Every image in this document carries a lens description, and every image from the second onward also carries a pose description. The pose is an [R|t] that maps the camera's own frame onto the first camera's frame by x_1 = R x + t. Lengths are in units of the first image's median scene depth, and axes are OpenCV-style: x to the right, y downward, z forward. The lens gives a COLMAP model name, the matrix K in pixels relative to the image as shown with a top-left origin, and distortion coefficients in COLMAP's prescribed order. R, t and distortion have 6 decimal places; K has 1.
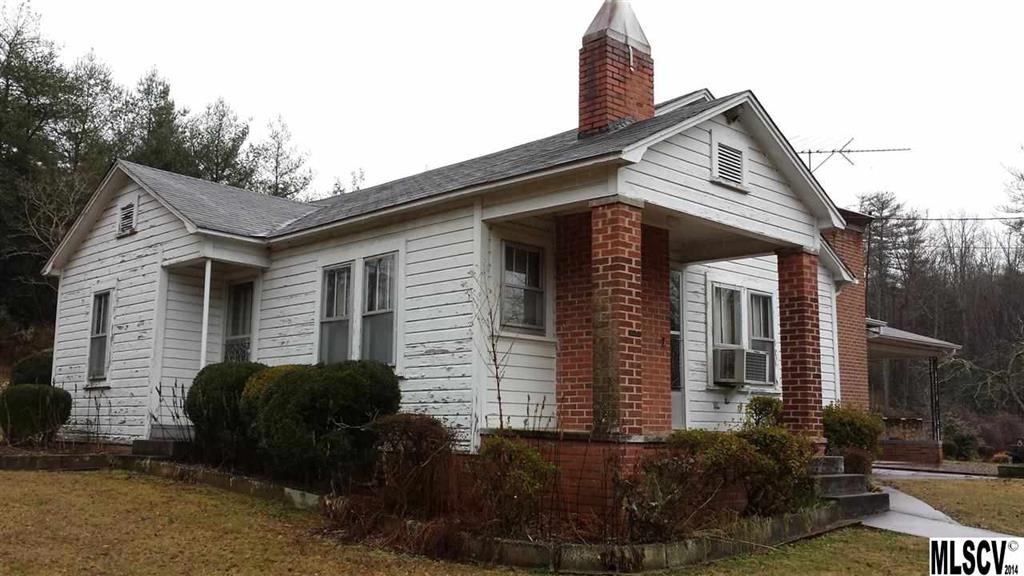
lens RADIAL K [[960.5, 0, 509.7], [0, 960.5, 289.8], [0, 0, 1]] dist [0.120362, 0.000000]
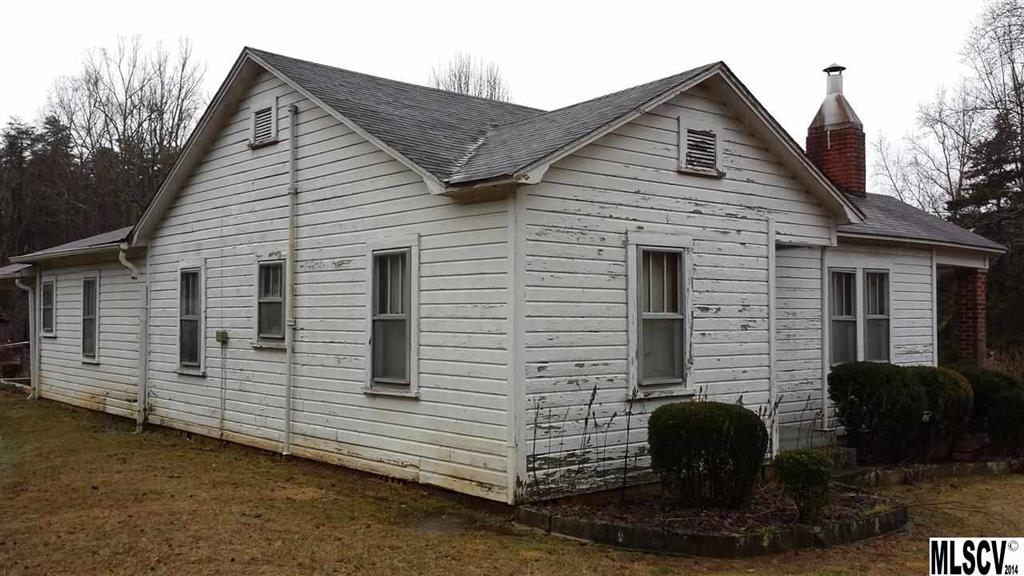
lens RADIAL K [[960.5, 0, 511.5], [0, 960.5, 289.3], [0, 0, 1]] dist [0.120362, 0.000000]
pose [[0.058913, 0.012837, 0.998181, -1.401220], [-0.146329, 0.989228, -0.004086, 0.060883], [-0.987480, -0.145822, 0.060156, 1.394980]]
